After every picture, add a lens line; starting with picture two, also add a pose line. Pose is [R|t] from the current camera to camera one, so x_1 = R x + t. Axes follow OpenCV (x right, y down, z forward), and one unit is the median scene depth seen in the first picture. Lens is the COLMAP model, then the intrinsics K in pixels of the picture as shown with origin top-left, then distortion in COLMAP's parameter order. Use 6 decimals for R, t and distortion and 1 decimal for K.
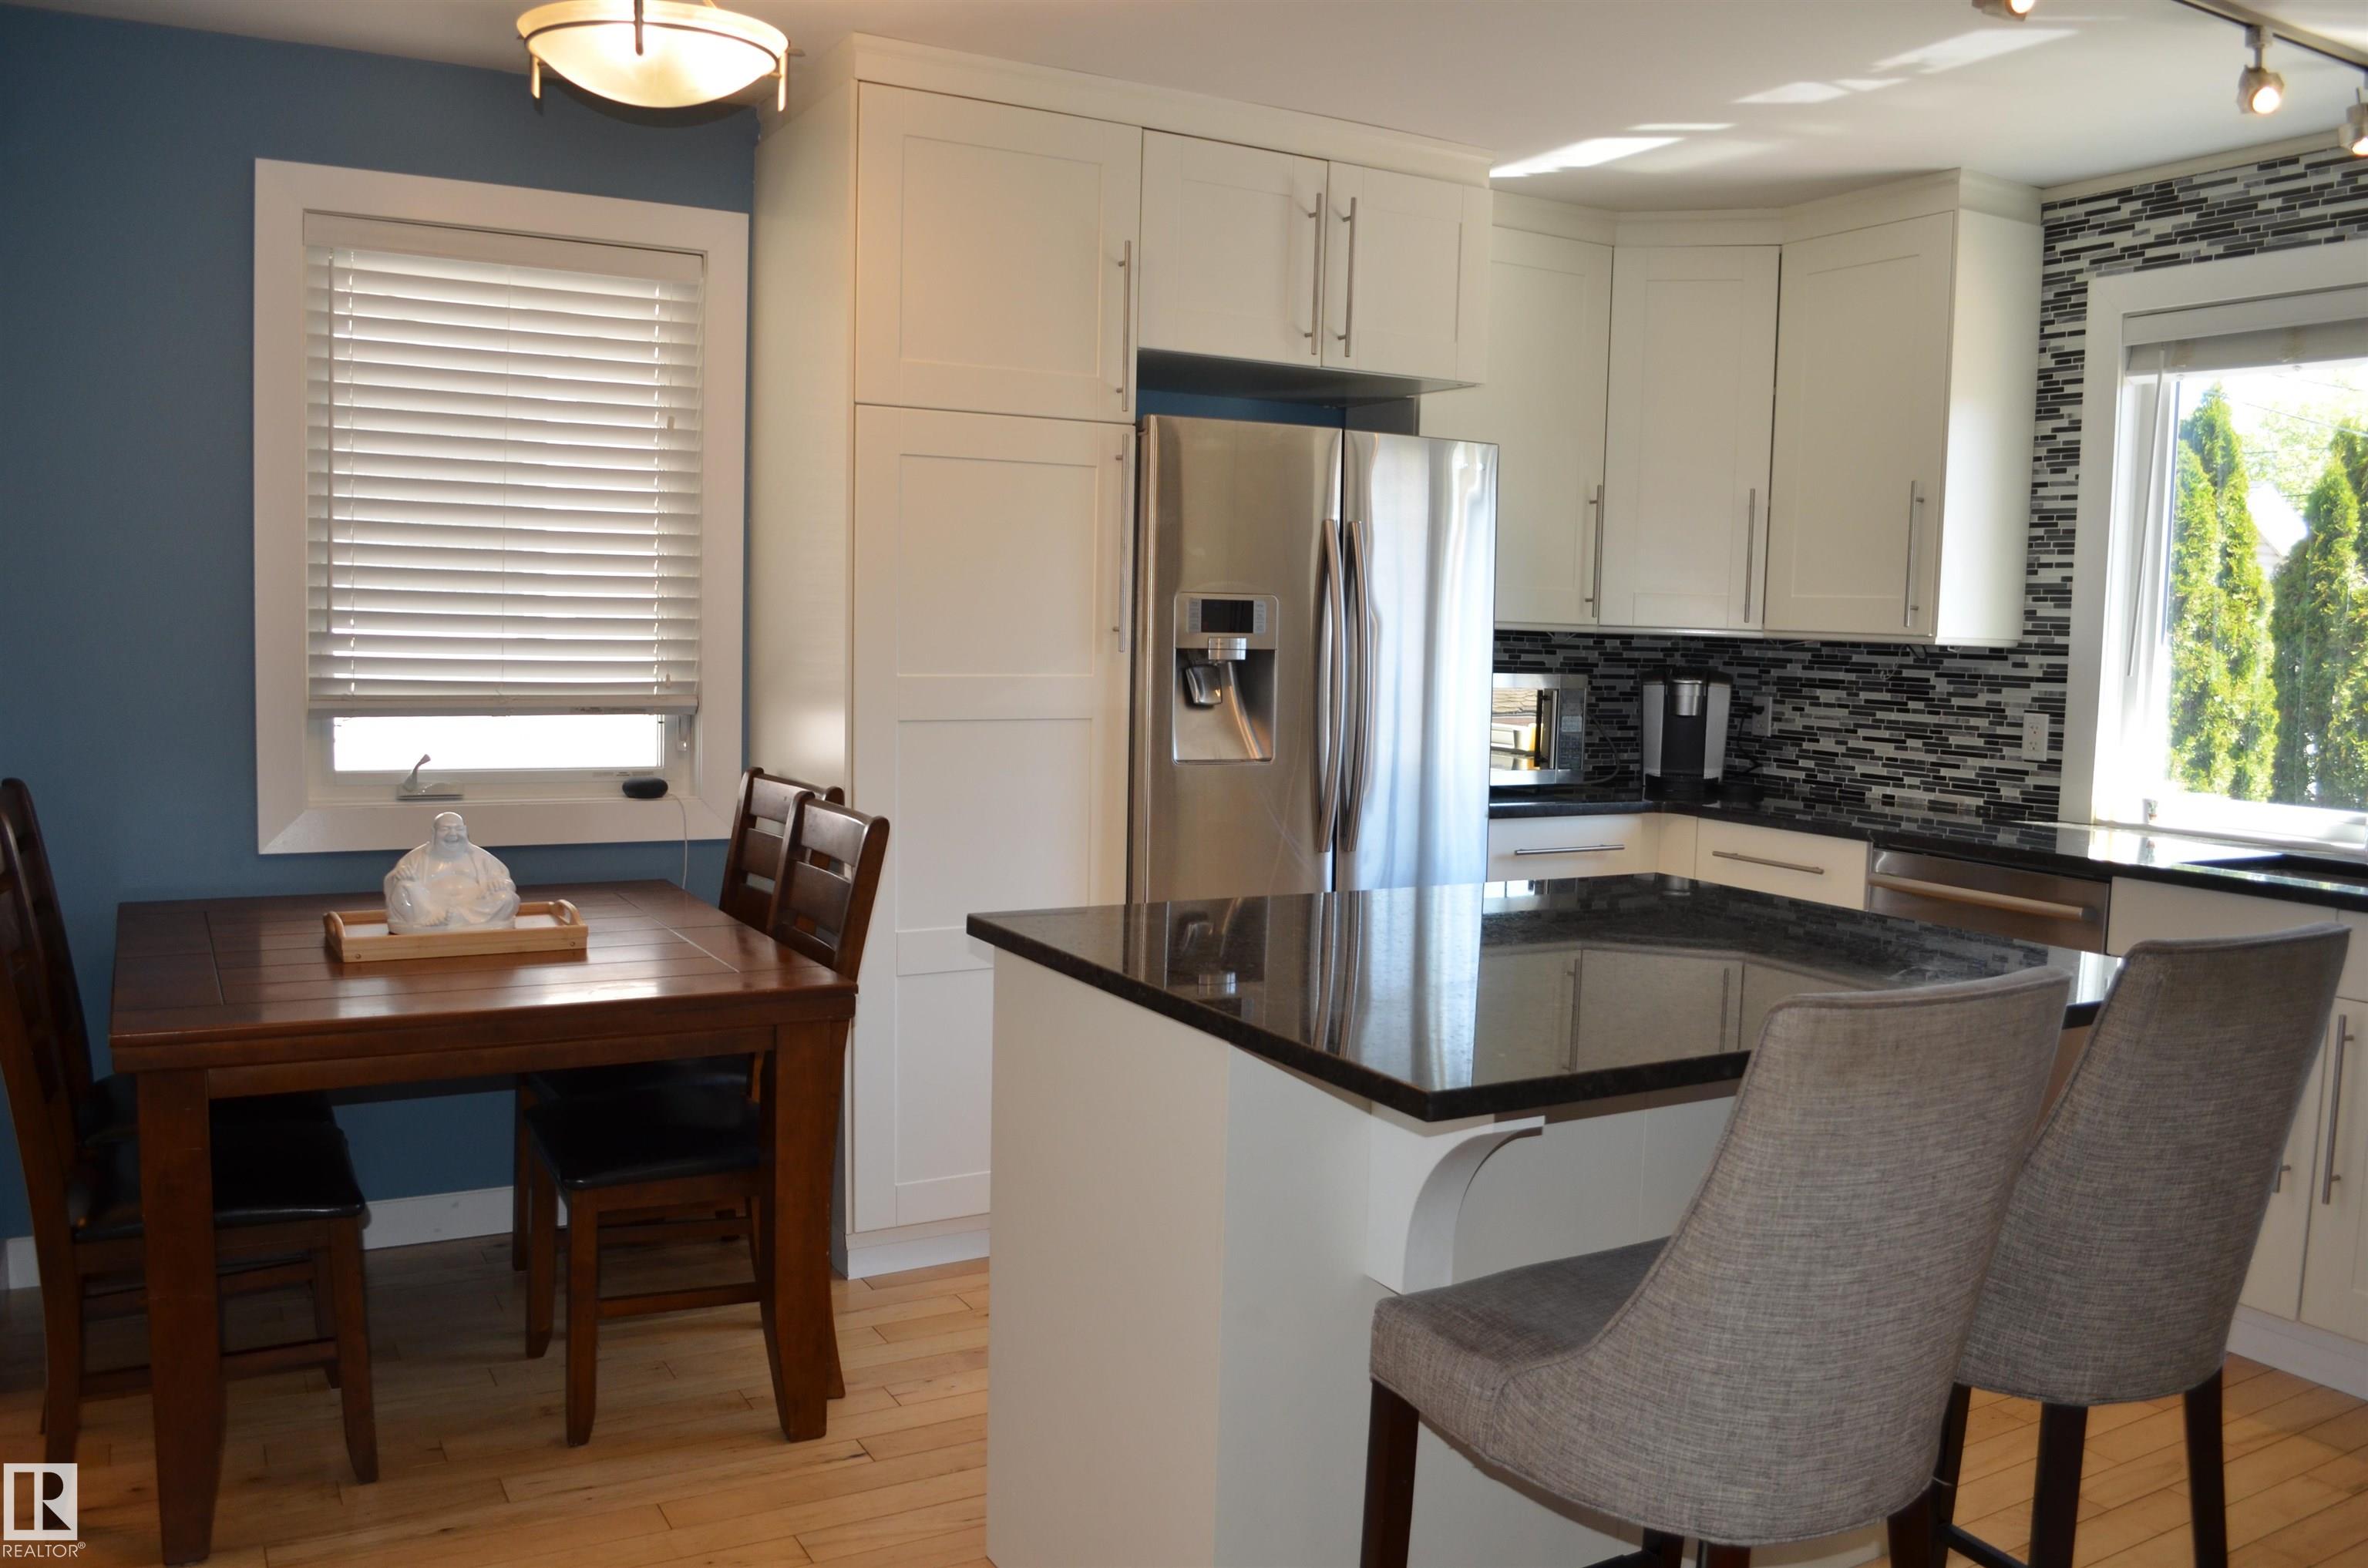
lens RADIAL K [[1858.3, 0, 1189.6], [0, 1858.3, 785.9], [0, 0, 1]] dist [-0.085750, 0.013560]
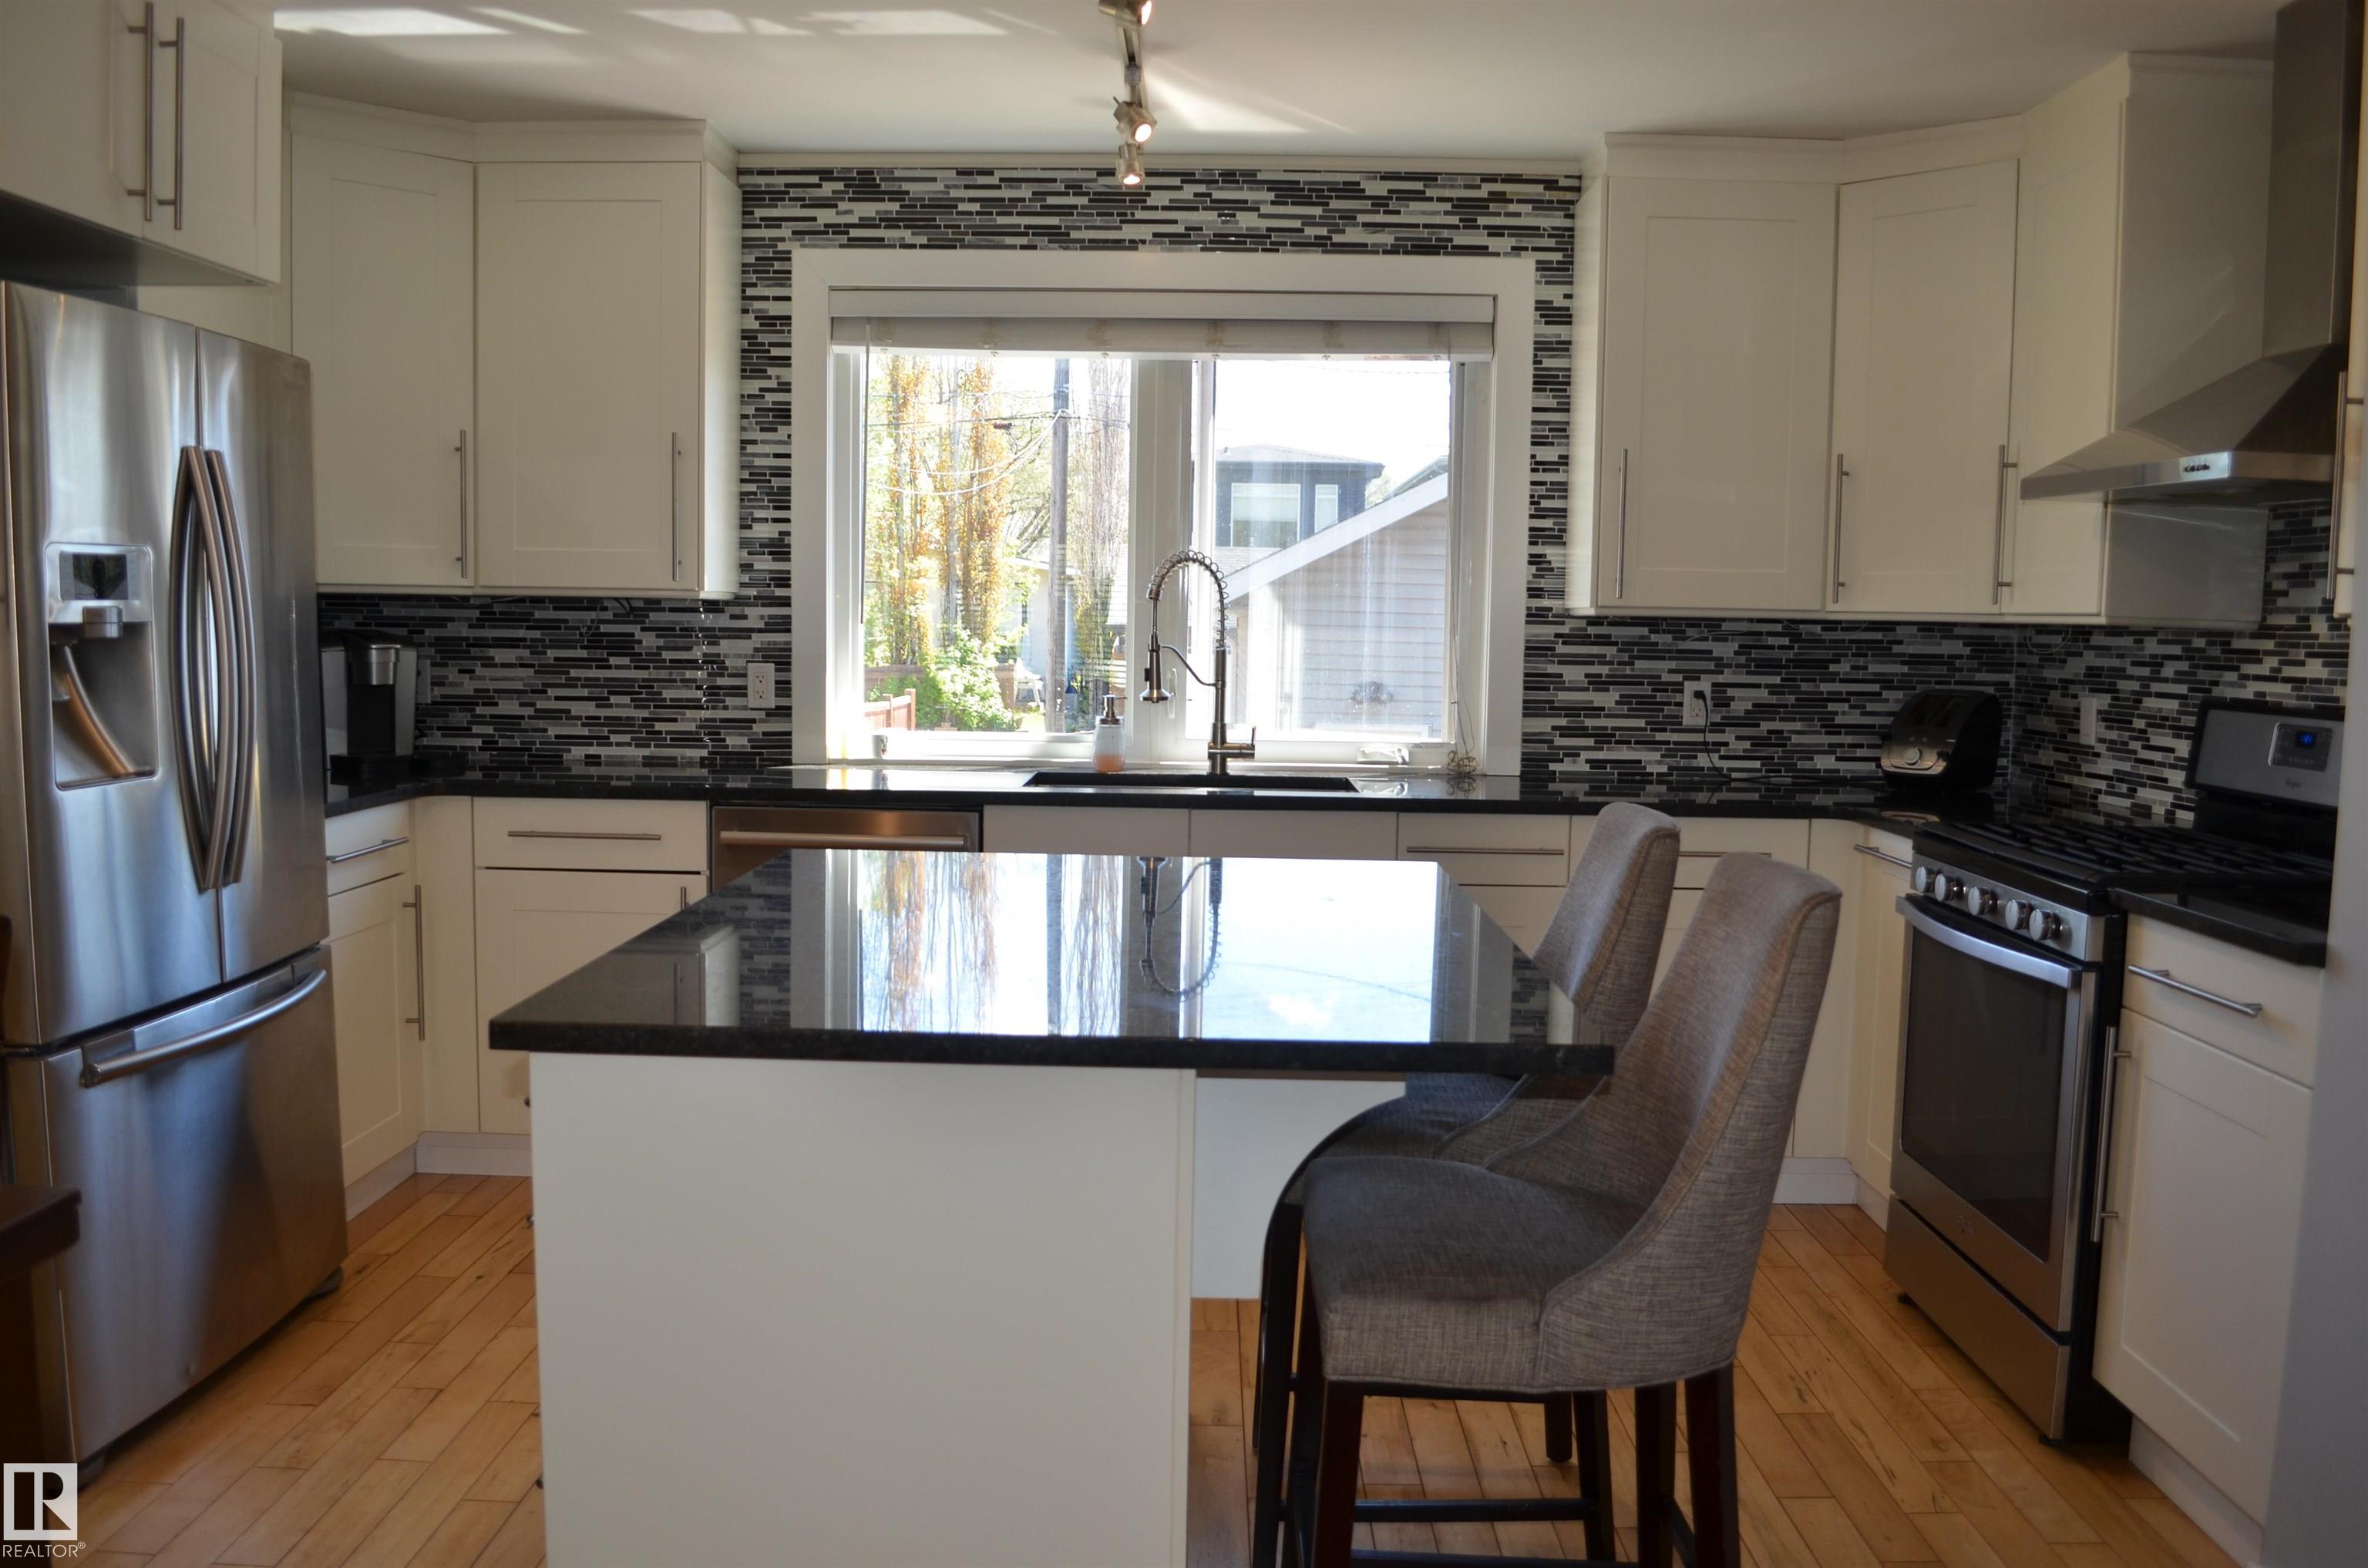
lens RADIAL K [[1858.3, 0, 1192.7], [0, 1858.3, 796.8], [0, 0, 1]] dist [-0.085750, 0.013560]
pose [[0.499903, -0.101910, 0.860065, -0.350476], [0.072146, 0.994502, 0.075905, -0.027946], [-0.863071, 0.024105, 0.504507, 0.276111]]
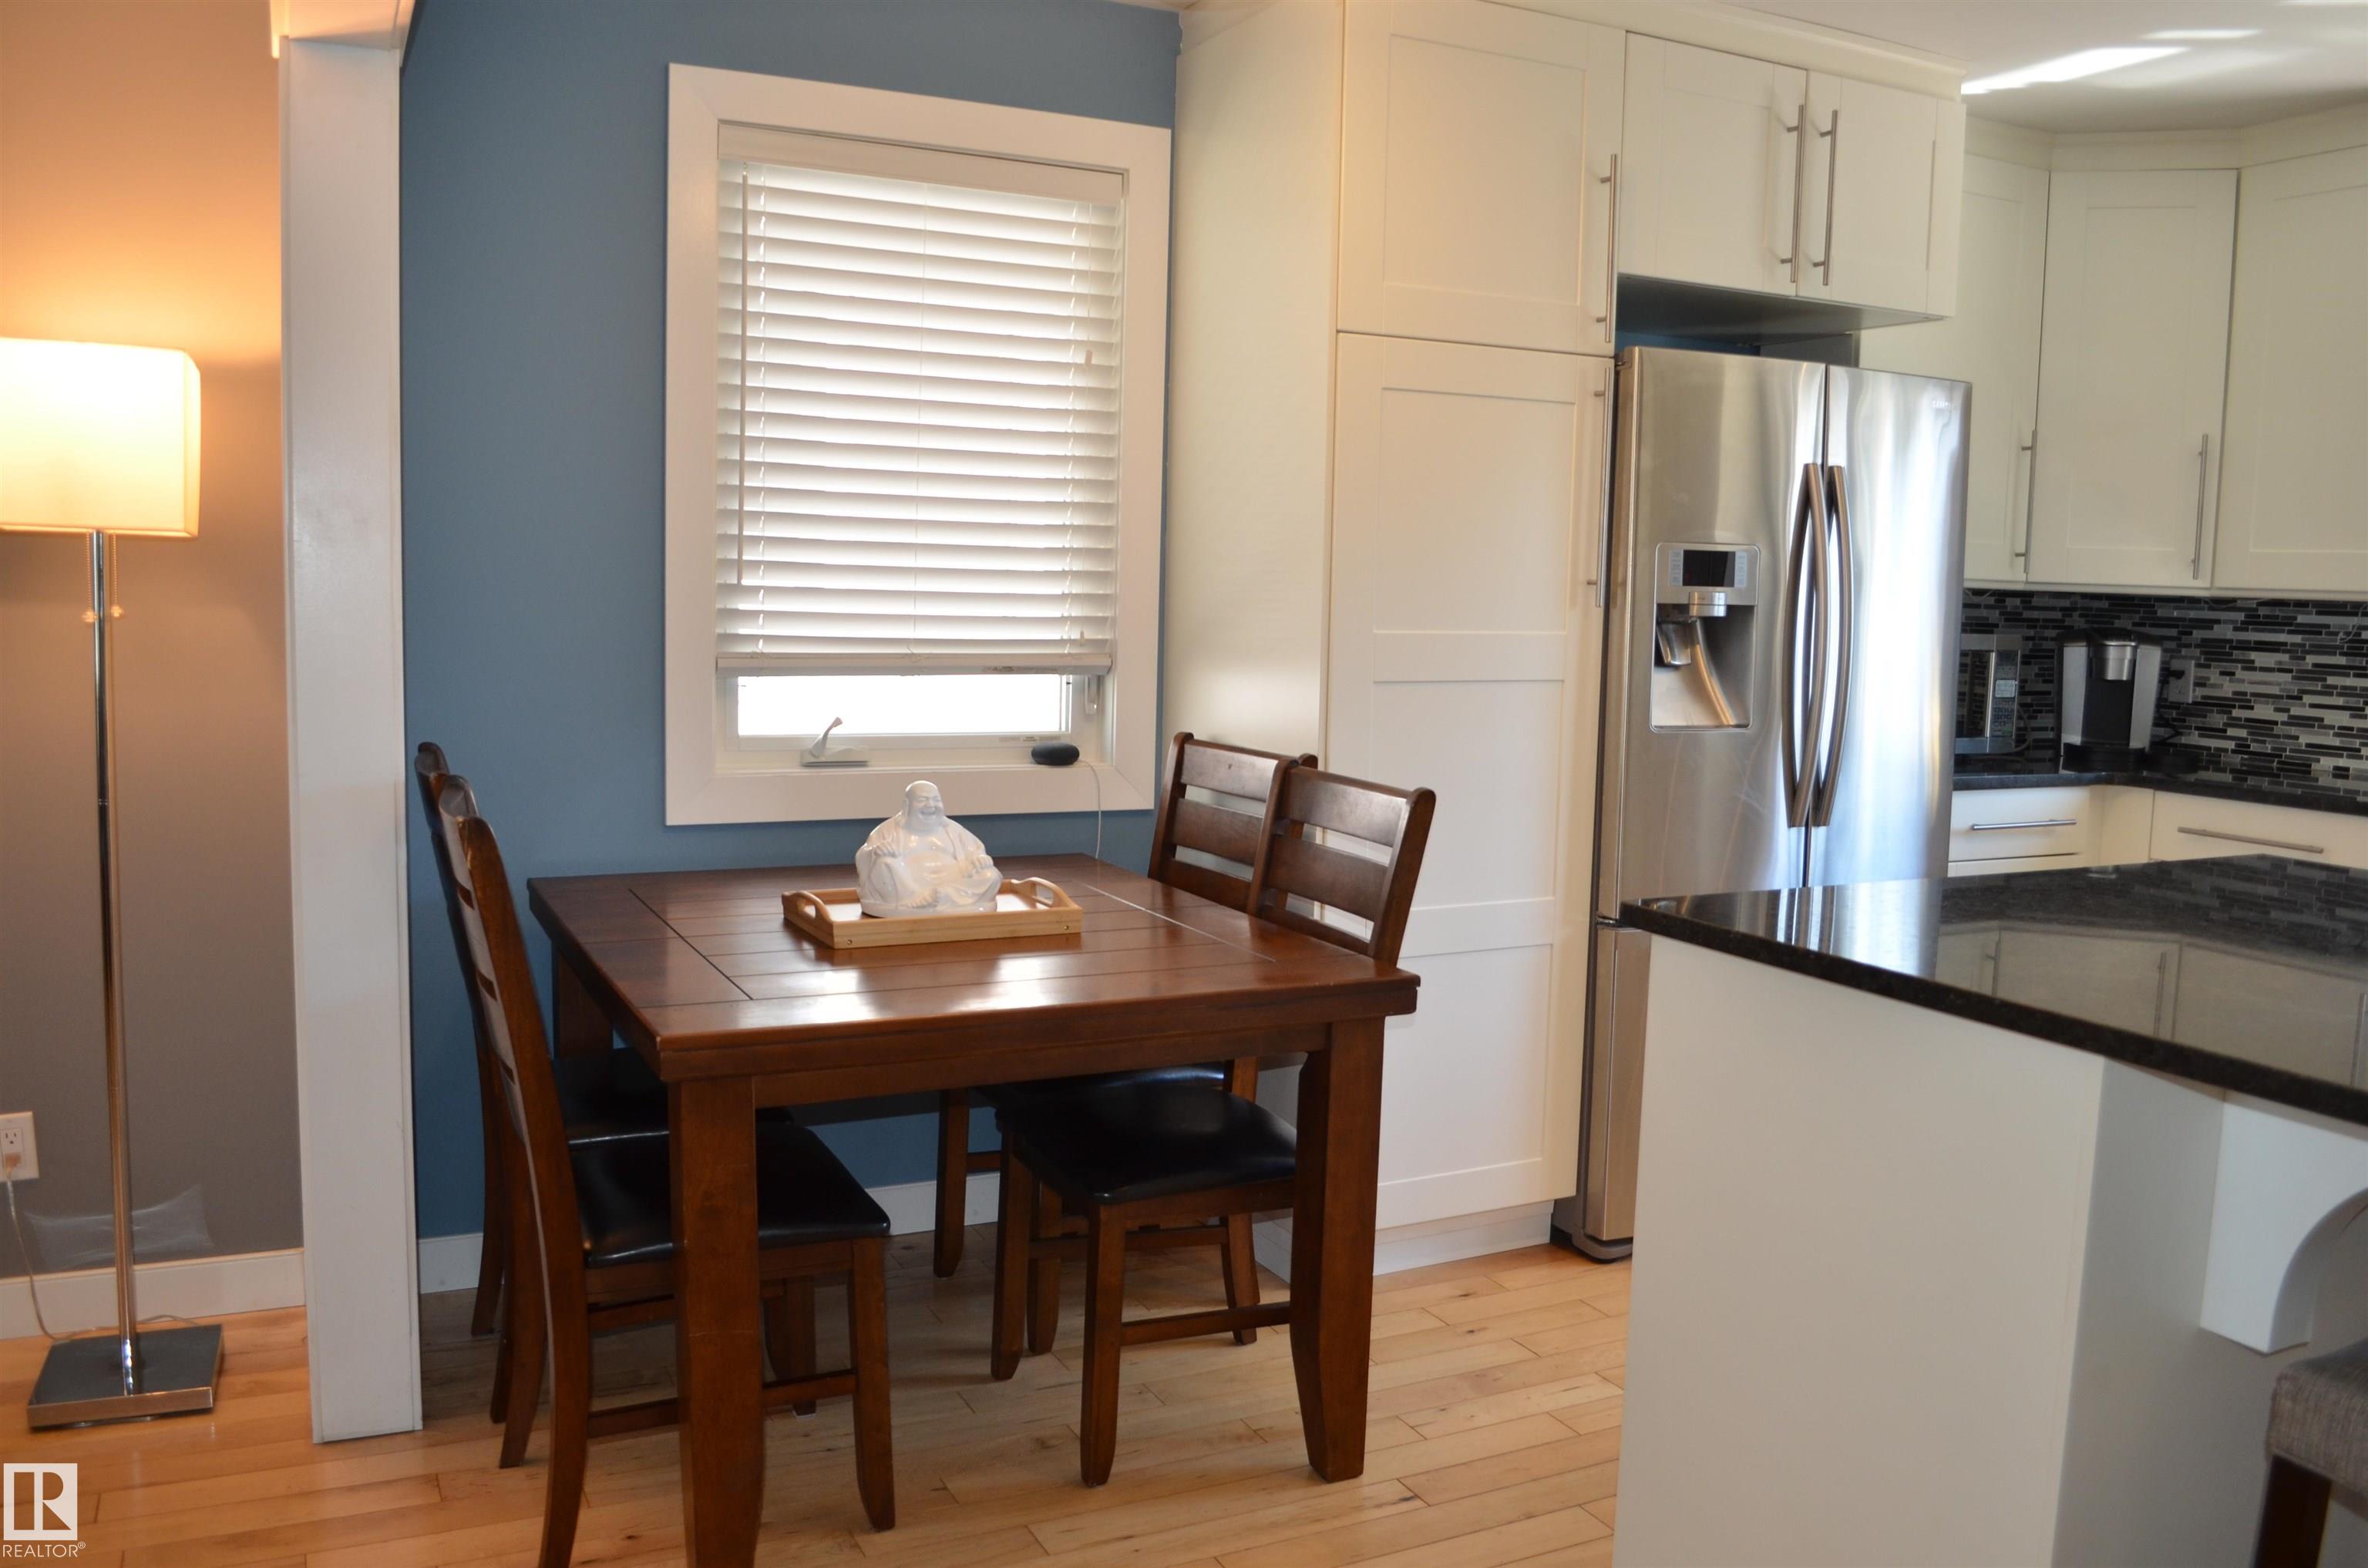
lens RADIAL K [[1858.3, 0, 1189.6], [0, 1858.3, 786.5], [0, 0, 1]] dist [-0.085750, 0.013560]
pose [[0.998364, 0.004462, -0.056996, -0.171841], [-0.003360, 0.999806, 0.019414, -0.000913], [0.057071, -0.019190, 0.998186, 0.073869]]
